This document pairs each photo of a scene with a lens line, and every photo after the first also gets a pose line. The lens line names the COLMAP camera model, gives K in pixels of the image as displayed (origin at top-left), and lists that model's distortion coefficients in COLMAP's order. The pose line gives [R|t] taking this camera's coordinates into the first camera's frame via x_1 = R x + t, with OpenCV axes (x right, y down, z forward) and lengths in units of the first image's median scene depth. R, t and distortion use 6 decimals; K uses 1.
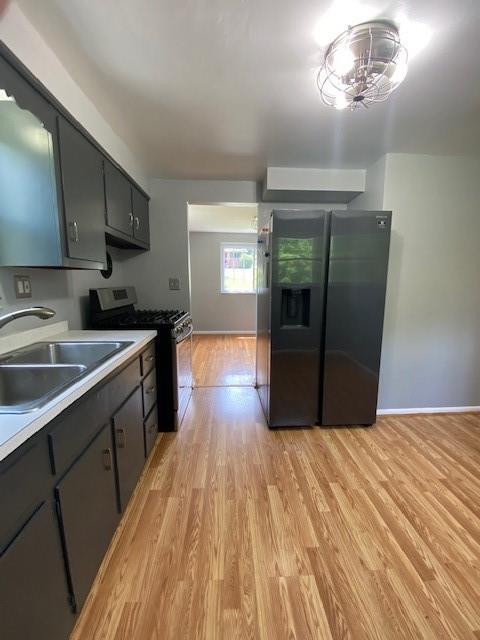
lens RADIAL K [[258.5, 0, 240.0], [0, 258.5, 320.0], [0, 0, 1]] dist [0.039963, -0.026803]
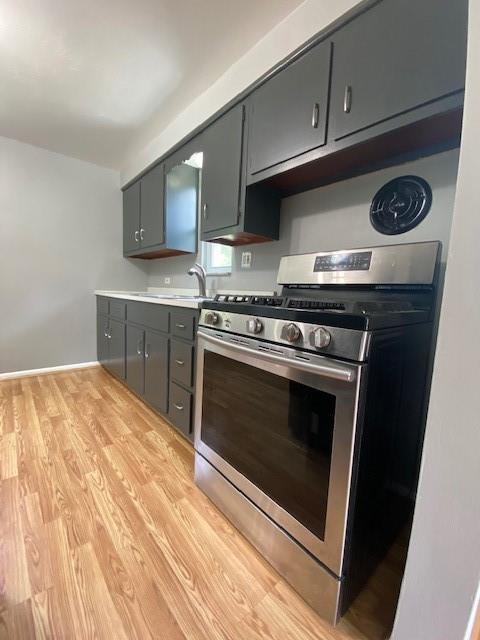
lens RADIAL K [[260.5, 0, 237.4], [0, 260.5, 316.9], [0, 0, 1]] dist [0.029661, -0.026840]
pose [[-0.781516, 0.022105, -0.623493, 0.068689], [-0.142316, 0.966707, 0.212659, -0.111266], [0.607436, 0.254929, -0.752351, 1.981568]]
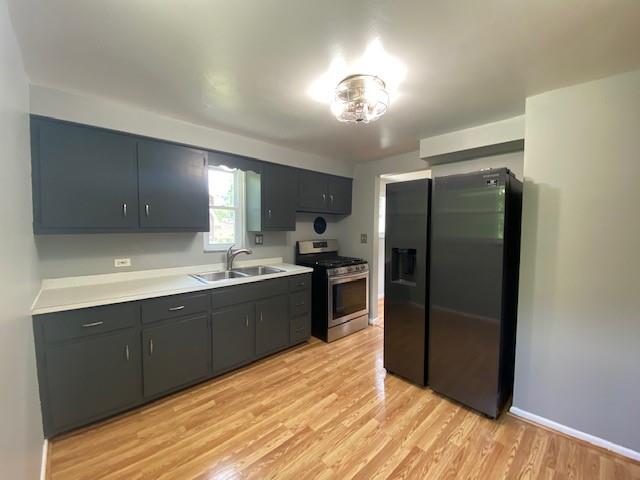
lens RADIAL K [[258.5, 0, 320.0], [0, 258.5, 240.0], [0, 0, 1]] dist [0.039963, -0.026803]
pose [[0.647988, 0.035853, -0.760806, 1.087927], [-0.120993, 0.991053, -0.056348, -0.056770], [0.751979, 0.128565, 0.646528, -0.011293]]
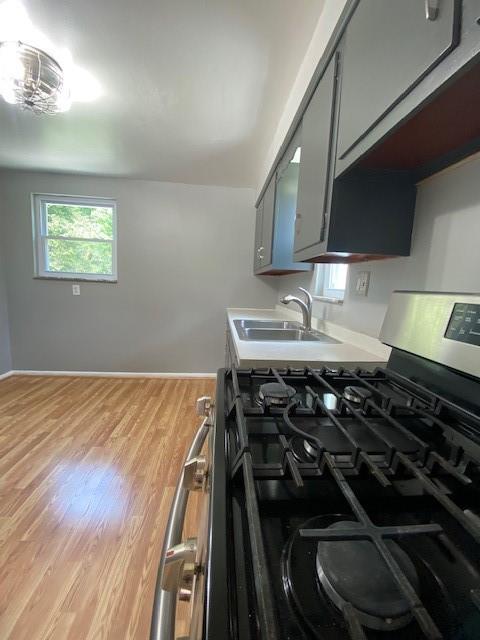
lens RADIAL K [[258.5, 0, 240.0], [0, 258.5, 320.0], [0, 0, 1]] dist [0.039963, -0.026803]
pose [[-0.998592, -0.039581, -0.035328, -0.364867], [-0.048057, 0.956950, 0.286248, -0.234796], [0.022477, 0.287543, -0.957504, 1.807420]]
